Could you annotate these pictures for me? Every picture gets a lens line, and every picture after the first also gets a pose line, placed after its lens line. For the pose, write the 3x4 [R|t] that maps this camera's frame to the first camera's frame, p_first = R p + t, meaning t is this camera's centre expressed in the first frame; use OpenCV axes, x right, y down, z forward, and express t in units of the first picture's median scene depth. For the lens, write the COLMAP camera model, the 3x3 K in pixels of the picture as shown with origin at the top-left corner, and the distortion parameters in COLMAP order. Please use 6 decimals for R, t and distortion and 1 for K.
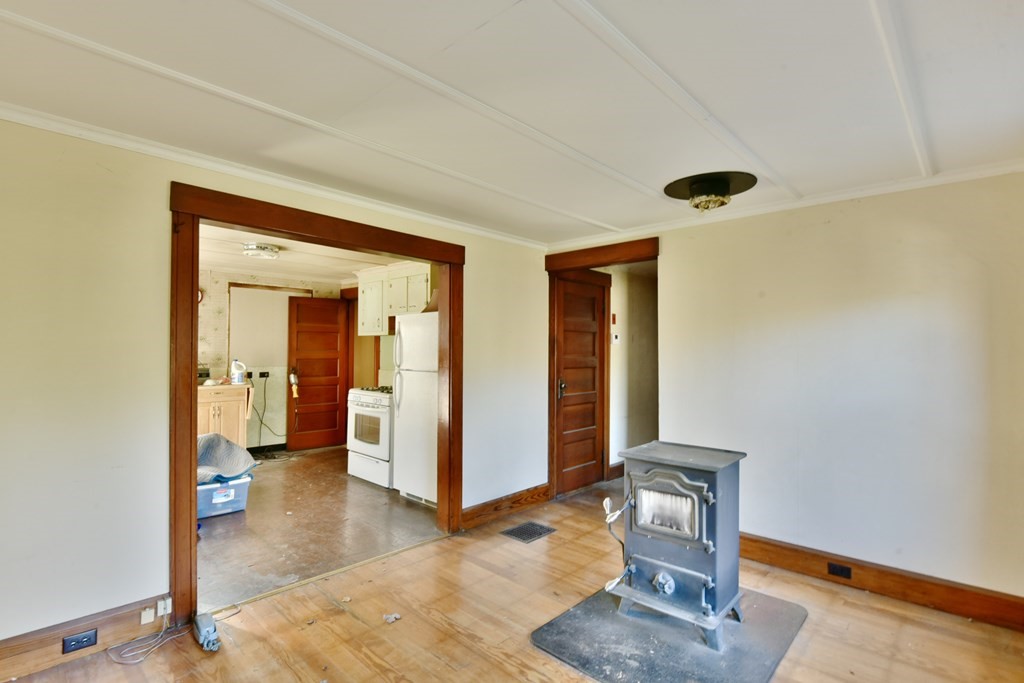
lens RADIAL K [[487.8, 0, 507.5], [0, 487.8, 341.0], [0, 0, 1]] dist [0.000727, -0.008604]
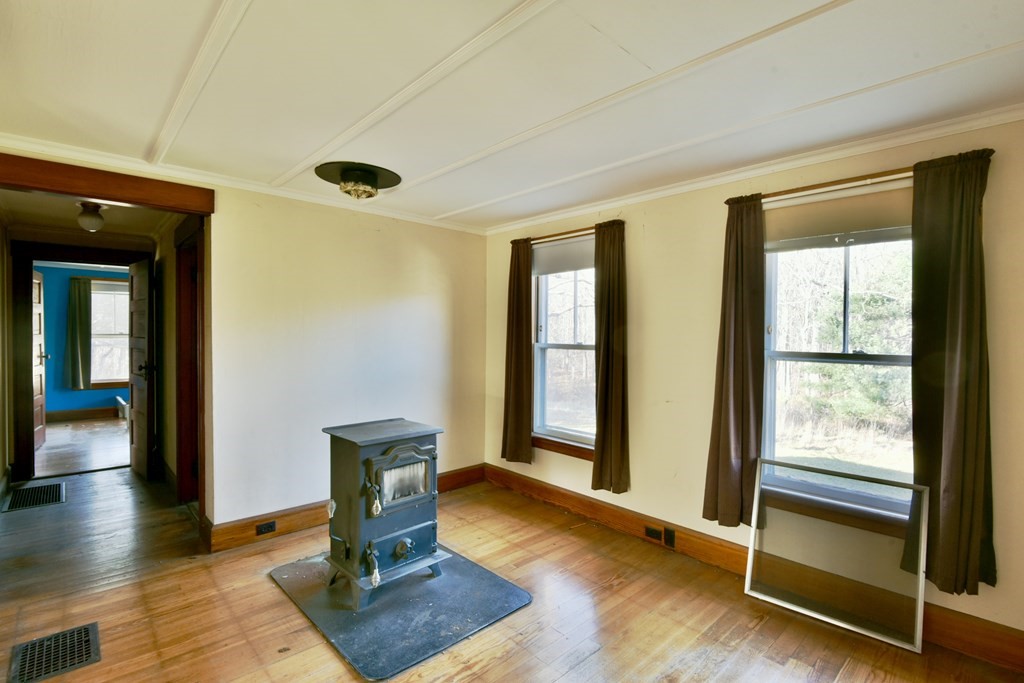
lens RADIAL K [[487.8, 0, 507.5], [0, 487.8, 341.0], [0, 0, 1]] dist [0.000727, -0.008604]
pose [[0.078174, -0.026455, 0.996589, -0.710108], [-0.025579, 0.999266, 0.028533, 0.000258], [-0.996612, -0.027722, 0.077440, 0.683498]]
